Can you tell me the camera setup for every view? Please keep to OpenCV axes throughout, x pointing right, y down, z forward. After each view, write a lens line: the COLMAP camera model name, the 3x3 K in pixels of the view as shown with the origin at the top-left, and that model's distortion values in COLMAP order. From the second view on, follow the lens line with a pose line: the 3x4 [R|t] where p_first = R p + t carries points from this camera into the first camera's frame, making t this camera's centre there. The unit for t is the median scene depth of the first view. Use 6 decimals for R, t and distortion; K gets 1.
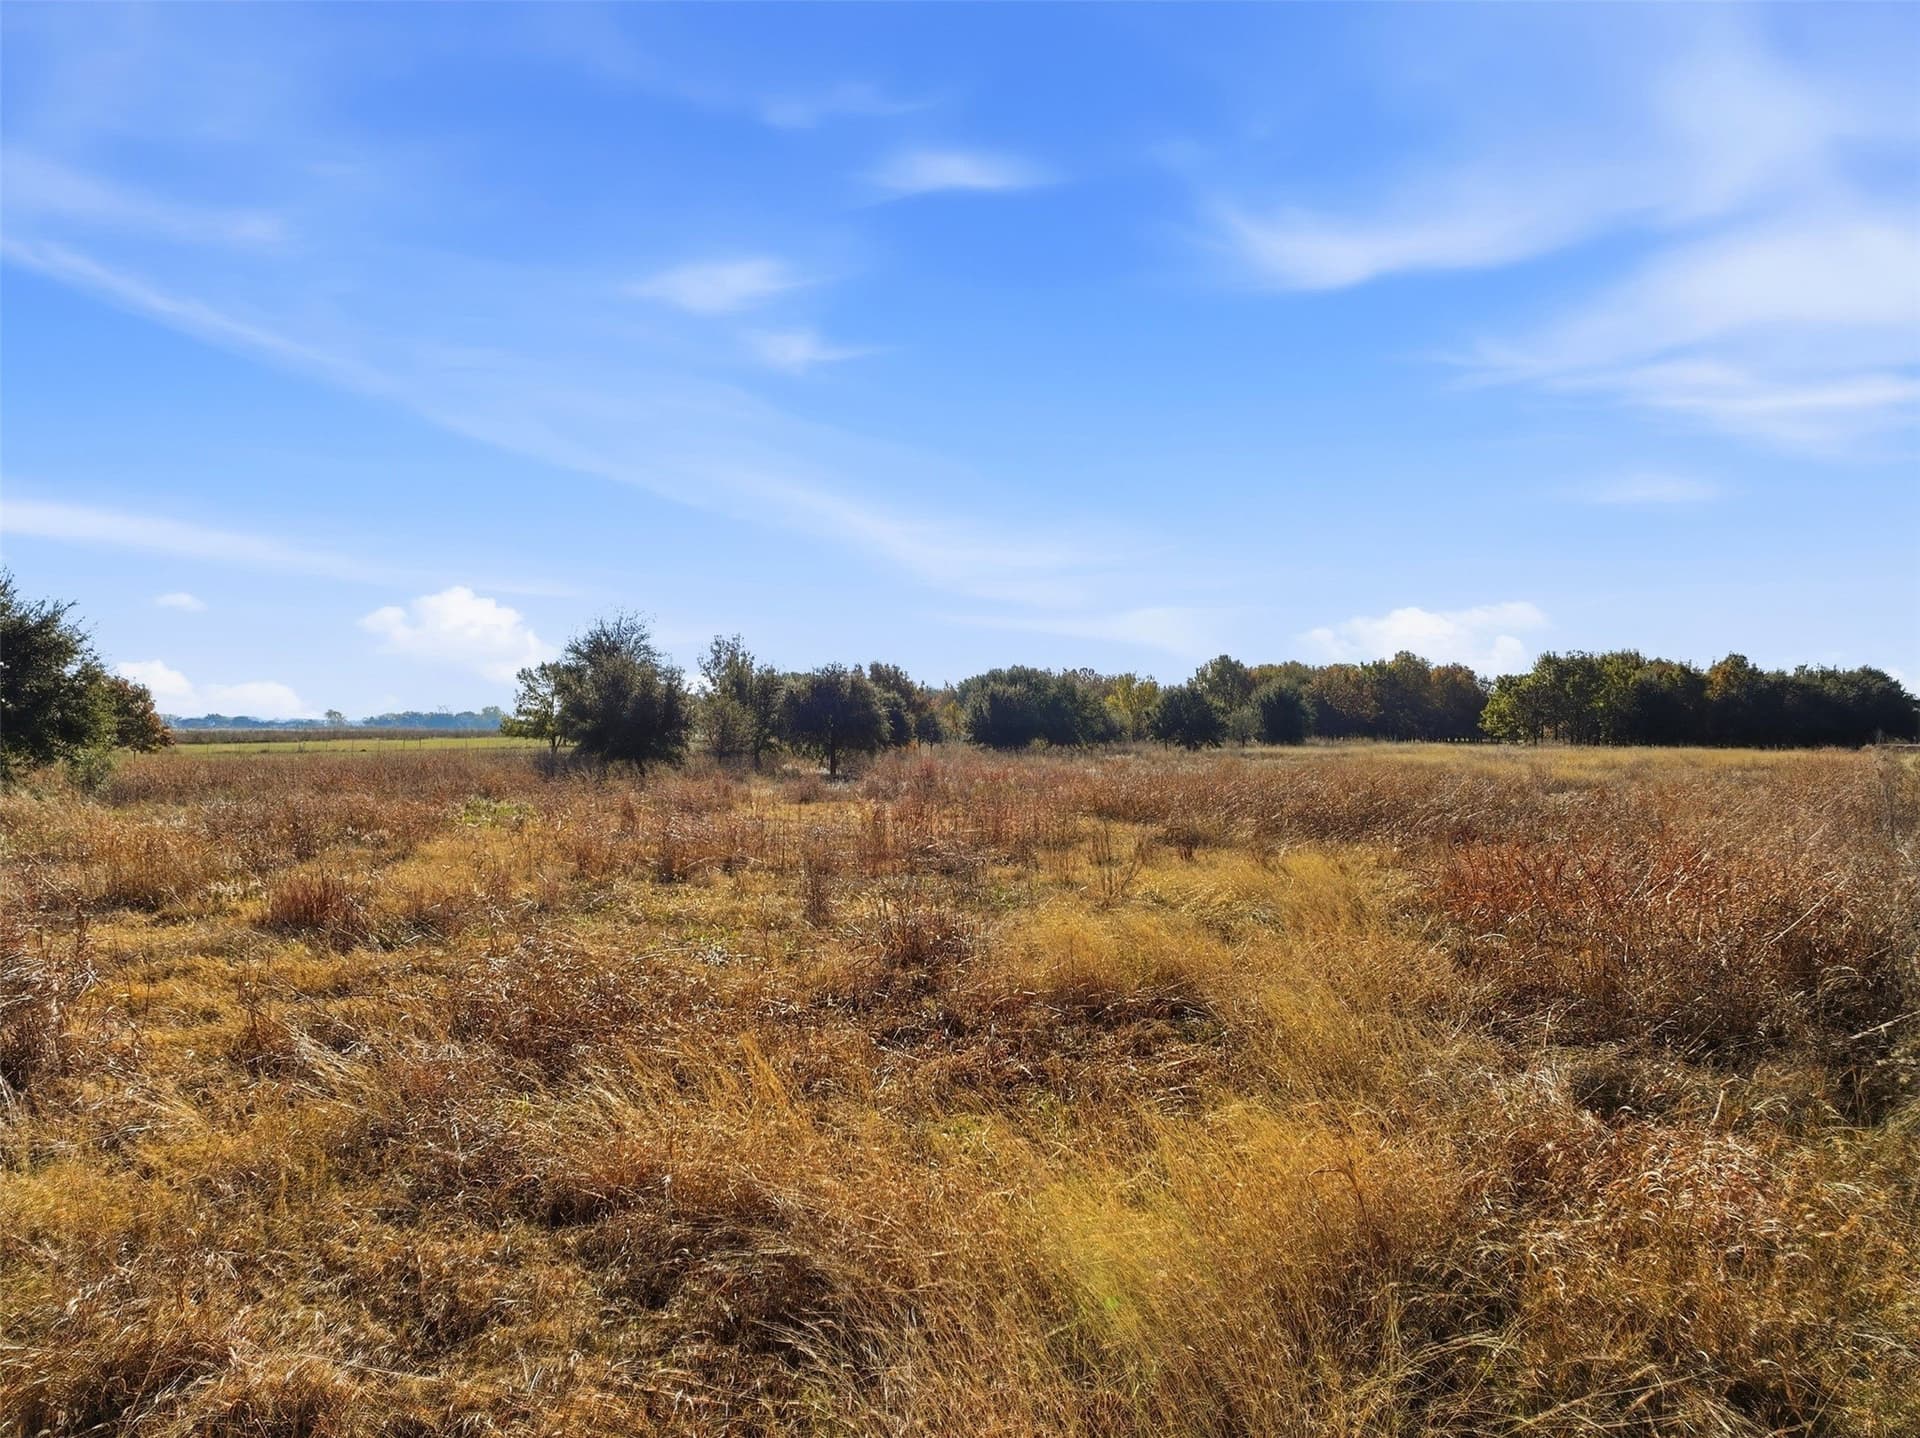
lens RADIAL K [[1367.0, 0, 953.6], [0, 1367.0, 718.2], [0, 0, 1]] dist [-0.005549, 0.021917]
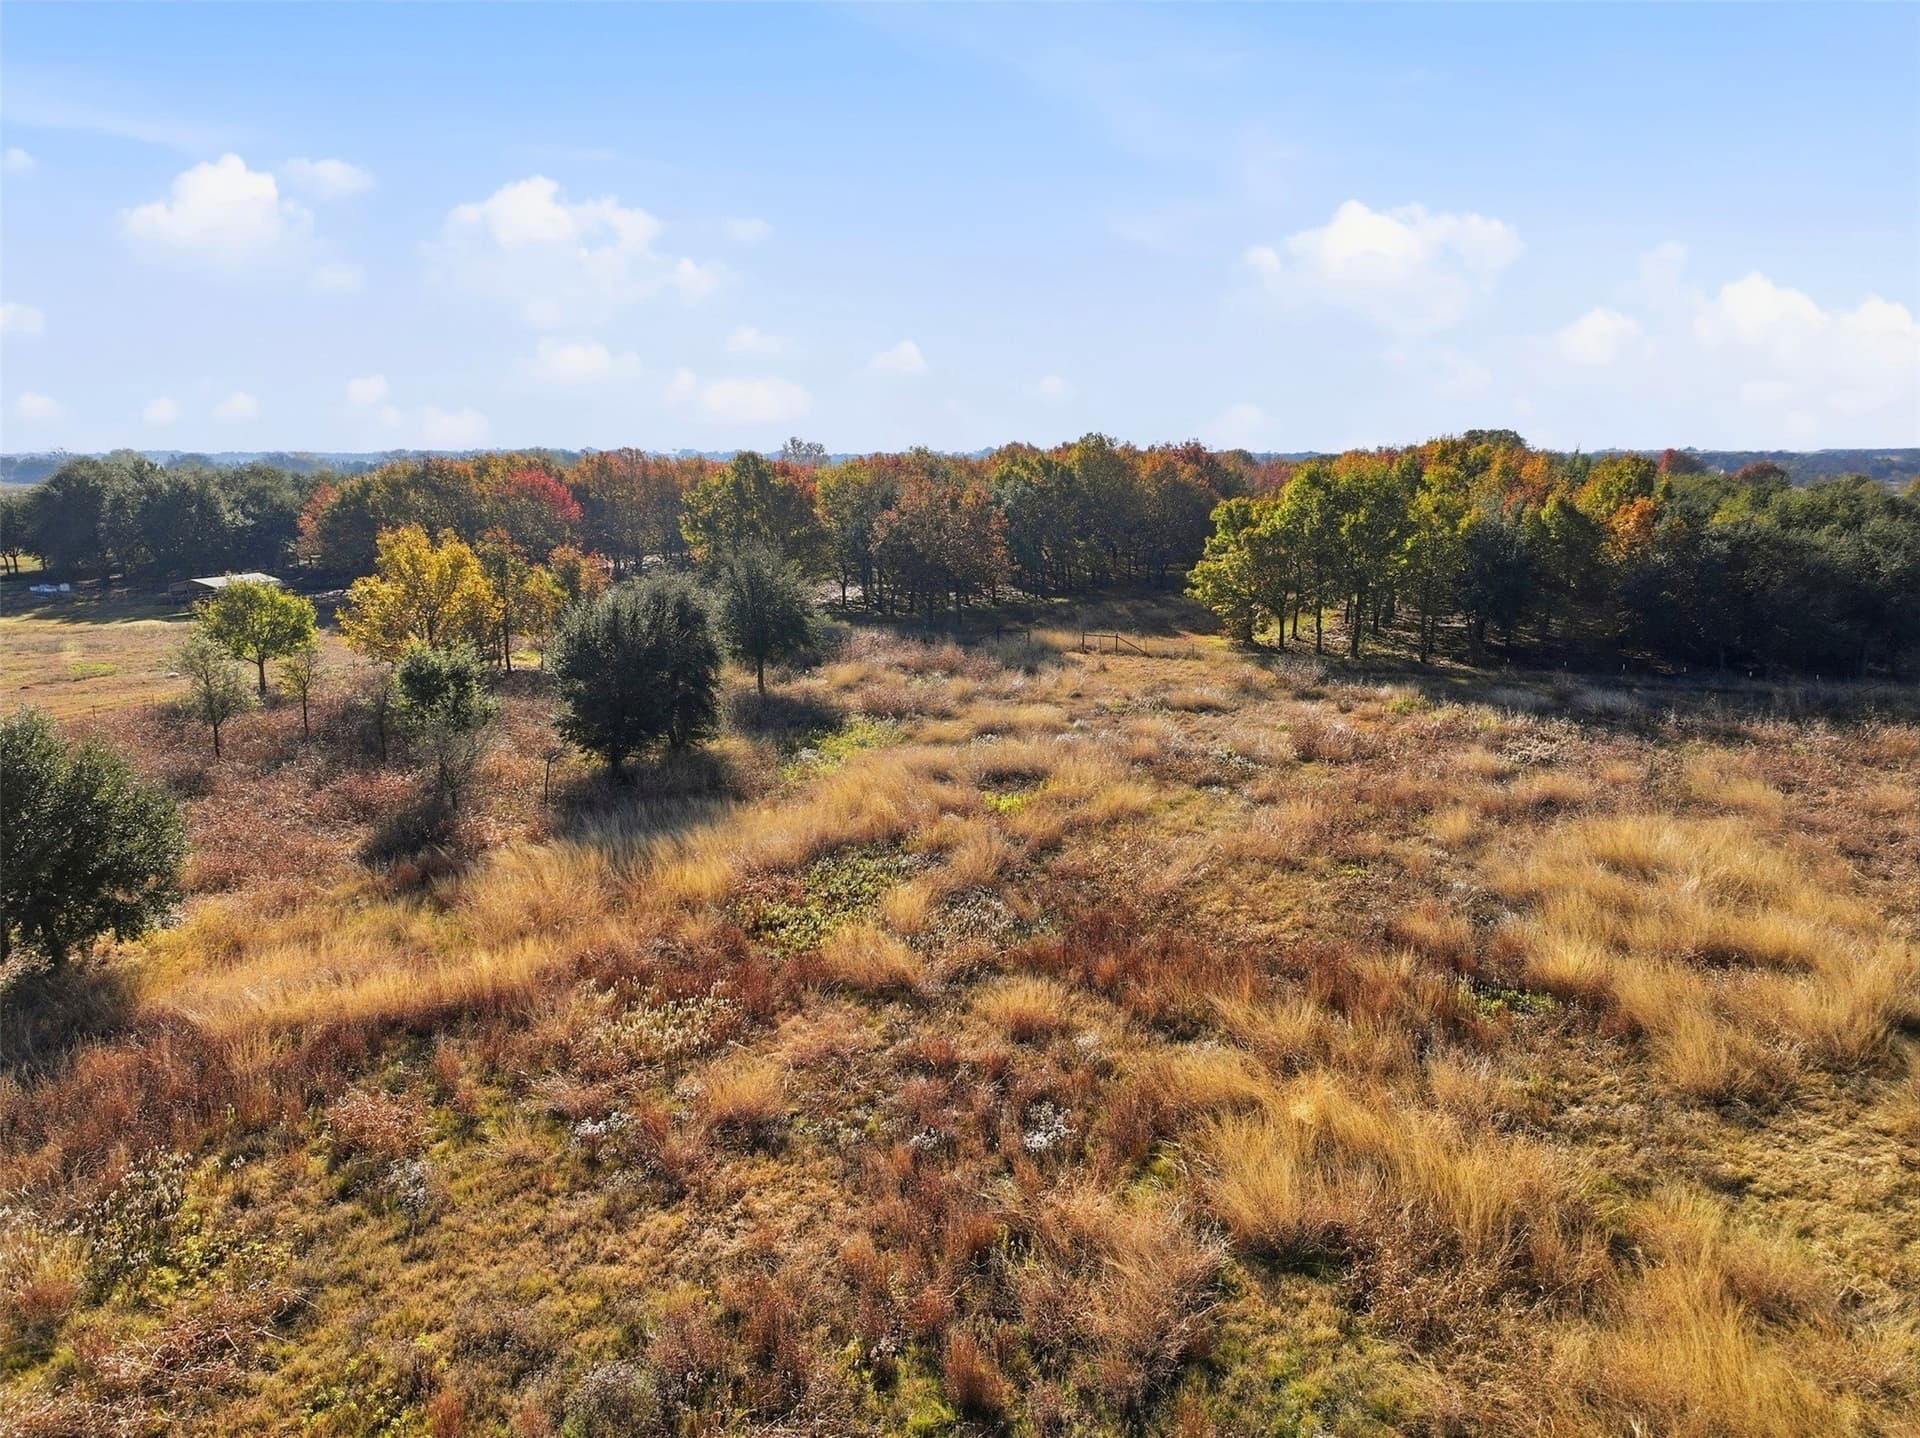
lens RADIAL K [[1367.0, 0, 962.0], [0, 1367.0, 718.7], [0, 0, 1]] dist [-0.005549, 0.021917]
pose [[0.989909, -0.031241, 0.138218, 0.232630], [0.003395, 0.980343, 0.197269, -0.055769], [-0.141664, -0.194810, 0.970557, 0.504771]]
